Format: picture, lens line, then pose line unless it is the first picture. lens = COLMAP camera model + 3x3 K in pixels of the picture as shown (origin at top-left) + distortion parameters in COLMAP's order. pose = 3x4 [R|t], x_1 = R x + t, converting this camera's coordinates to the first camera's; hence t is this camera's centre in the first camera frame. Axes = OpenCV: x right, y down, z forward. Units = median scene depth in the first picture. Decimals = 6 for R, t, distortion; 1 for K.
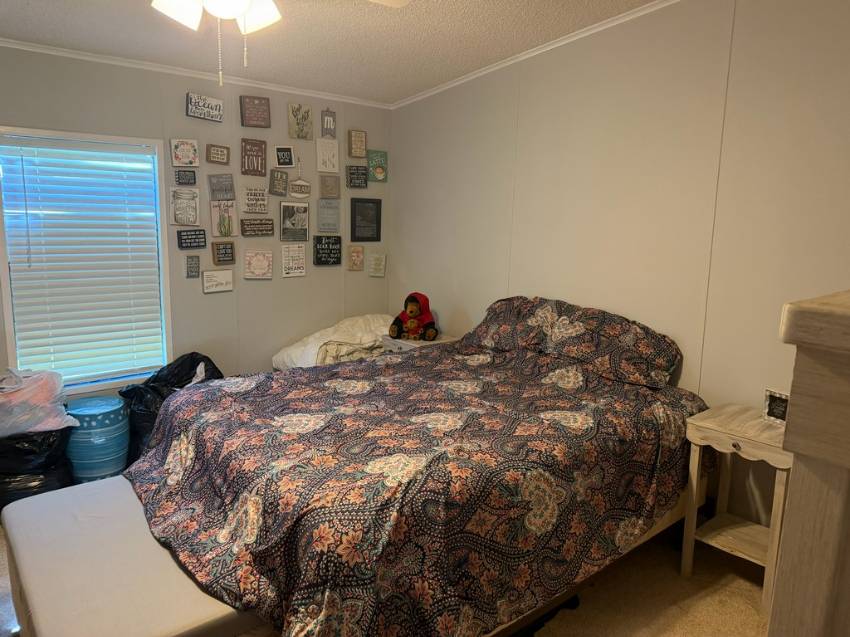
lens RADIAL K [[592.1, 0, 423.5], [0, 592.1, 315.0], [0, 0, 1]] dist [0.080914, -0.115518]
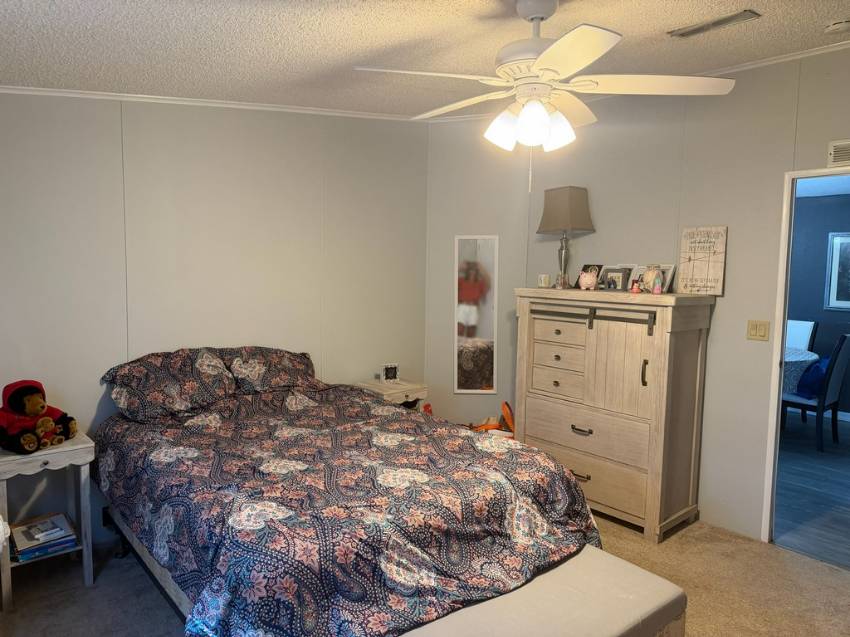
lens RADIAL K [[592.1, 0, 423.5], [0, 592.1, 315.0], [0, 0, 1]] dist [0.080914, -0.115518]
pose [[-0.017891, -0.100297, 0.994797, -1.231288], [0.138968, 0.985049, 0.101813, -0.202945], [-0.990135, 0.140066, -0.003685, 0.933605]]
